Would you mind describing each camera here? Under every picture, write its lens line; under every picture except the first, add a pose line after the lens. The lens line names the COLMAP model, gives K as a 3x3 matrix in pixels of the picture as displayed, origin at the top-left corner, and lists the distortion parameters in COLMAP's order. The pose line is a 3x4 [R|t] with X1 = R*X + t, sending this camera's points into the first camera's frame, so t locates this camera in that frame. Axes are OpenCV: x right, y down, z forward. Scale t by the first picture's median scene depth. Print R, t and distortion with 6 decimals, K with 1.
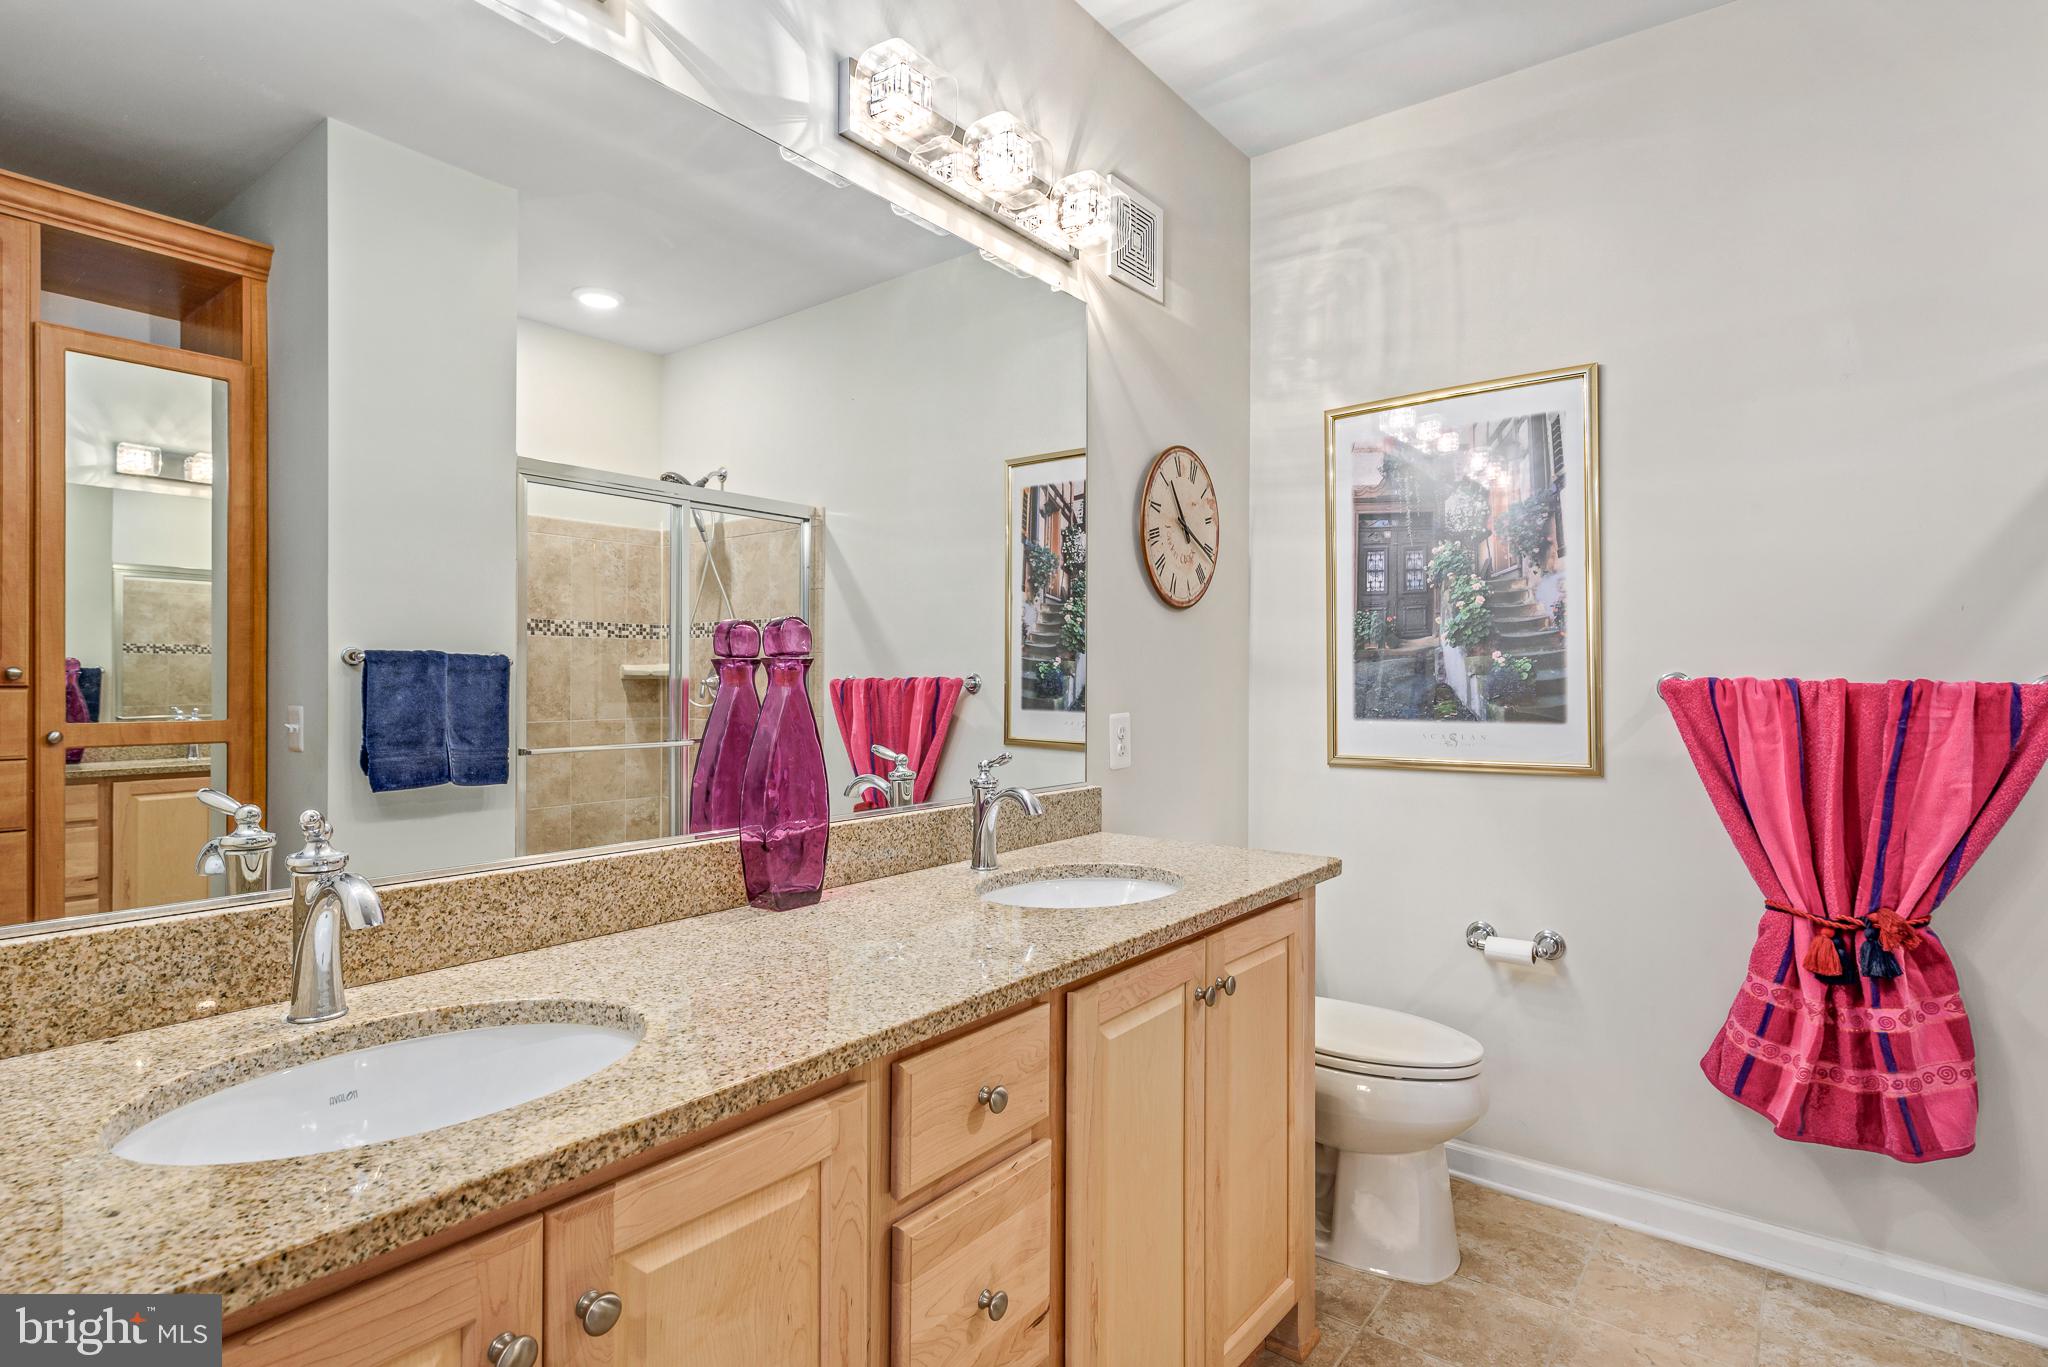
lens RADIAL K [[1028.5, 0, 1017.4], [0, 1028.5, 678.6], [0, 0, 1]] dist [0.002344, -0.001737]
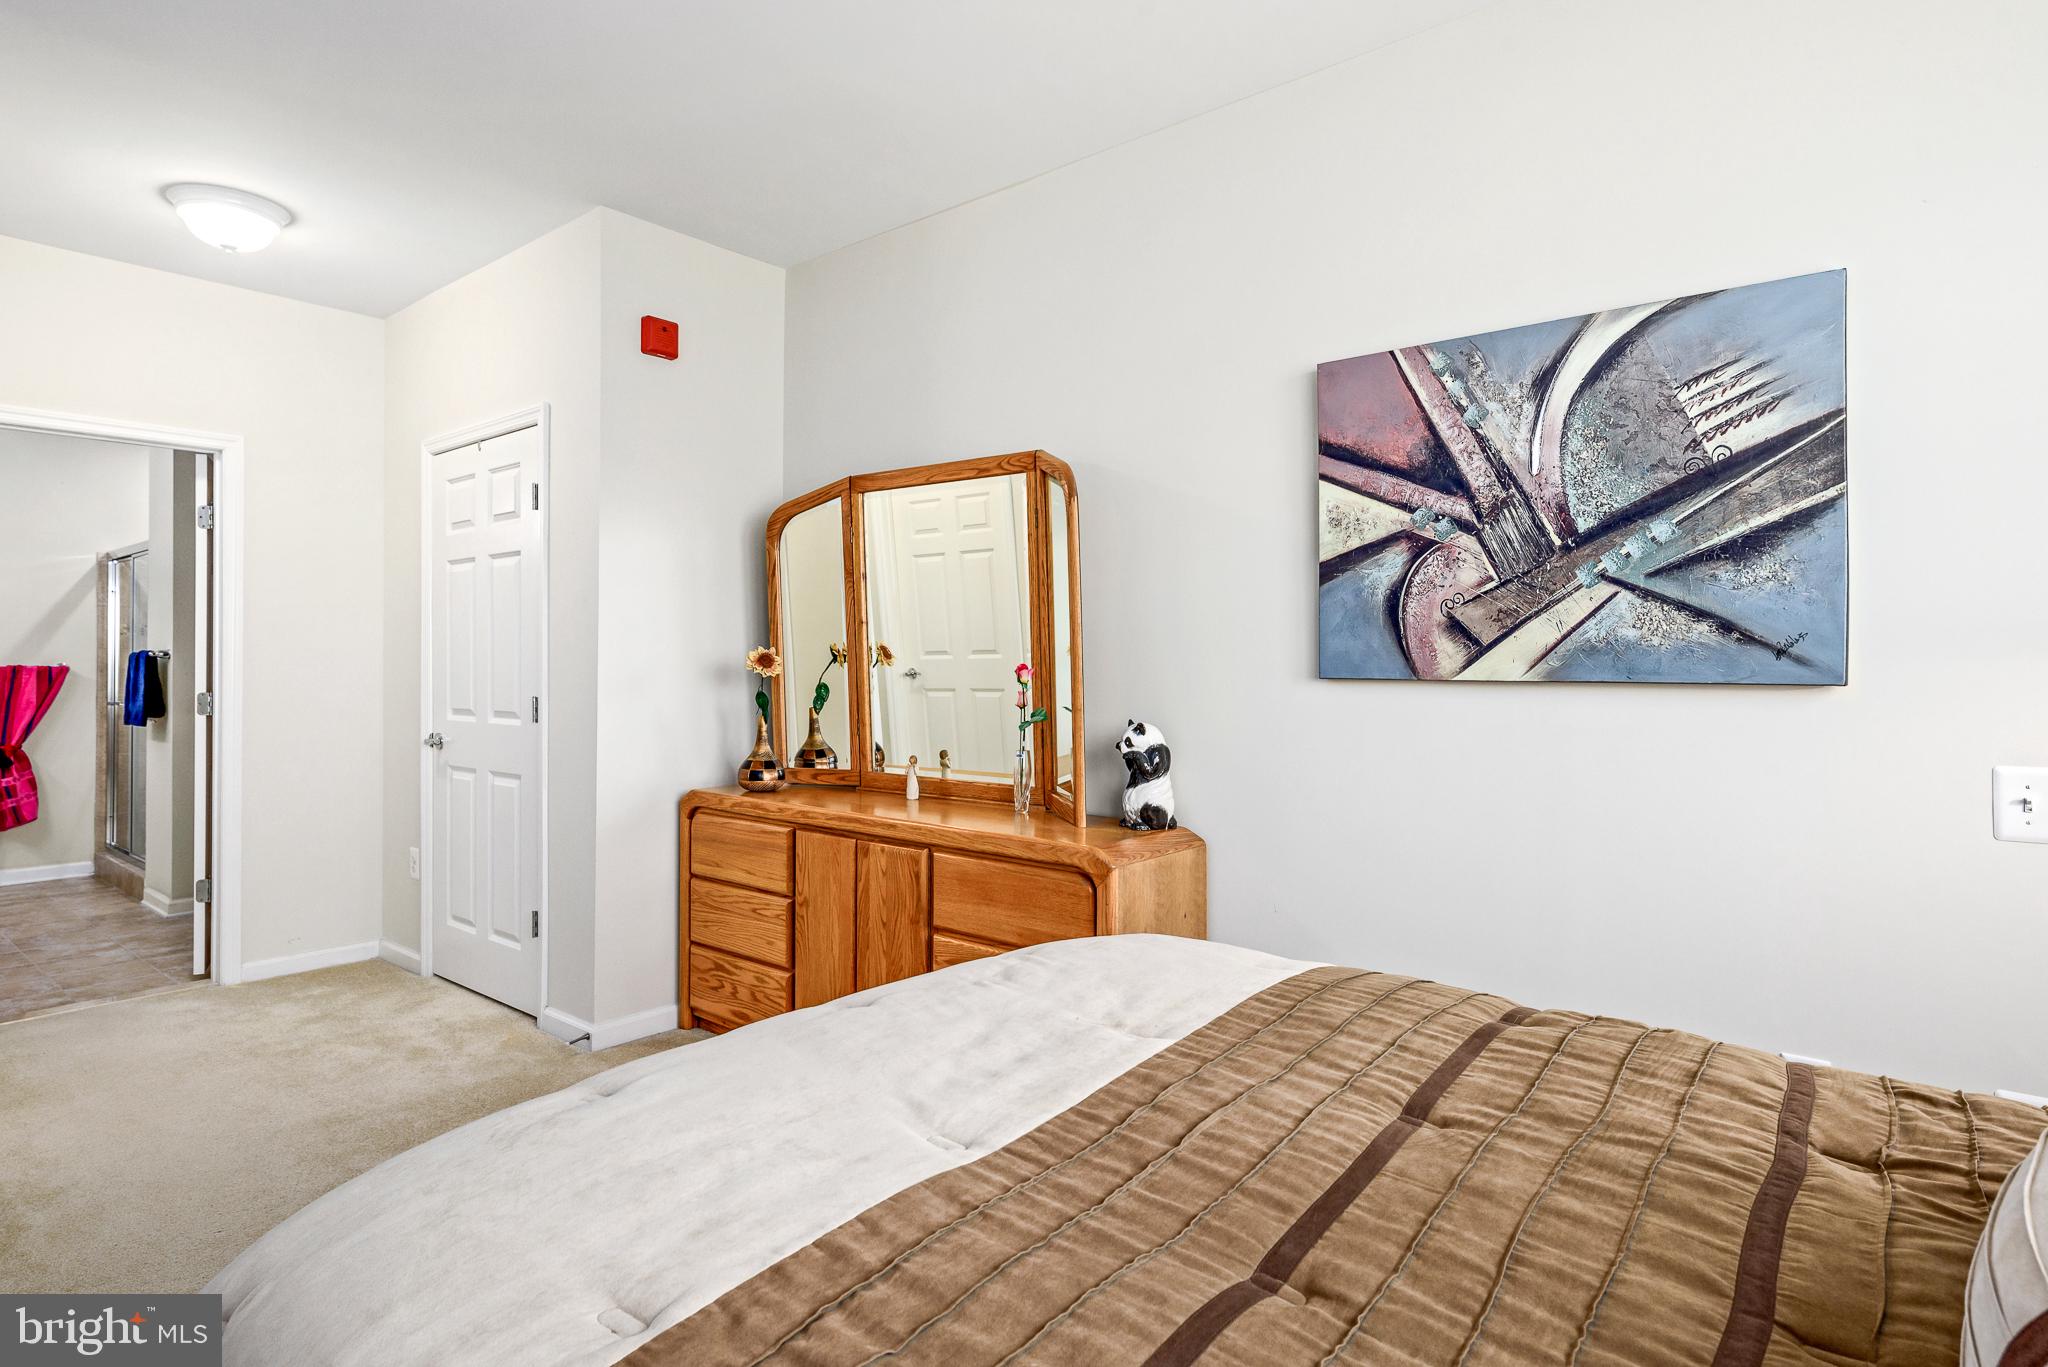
lens RADIAL K [[1028.5, 0, 1074.2], [0, 1028.5, 643.6], [0, 0, 1]] dist [0.002344, -0.001737]
pose [[-0.026643, 0.009590, 0.999599, -2.154213], [0.003843, 0.999948, -0.009491, -0.019958], [-0.999638, 0.003589, -0.026678, -1.946139]]
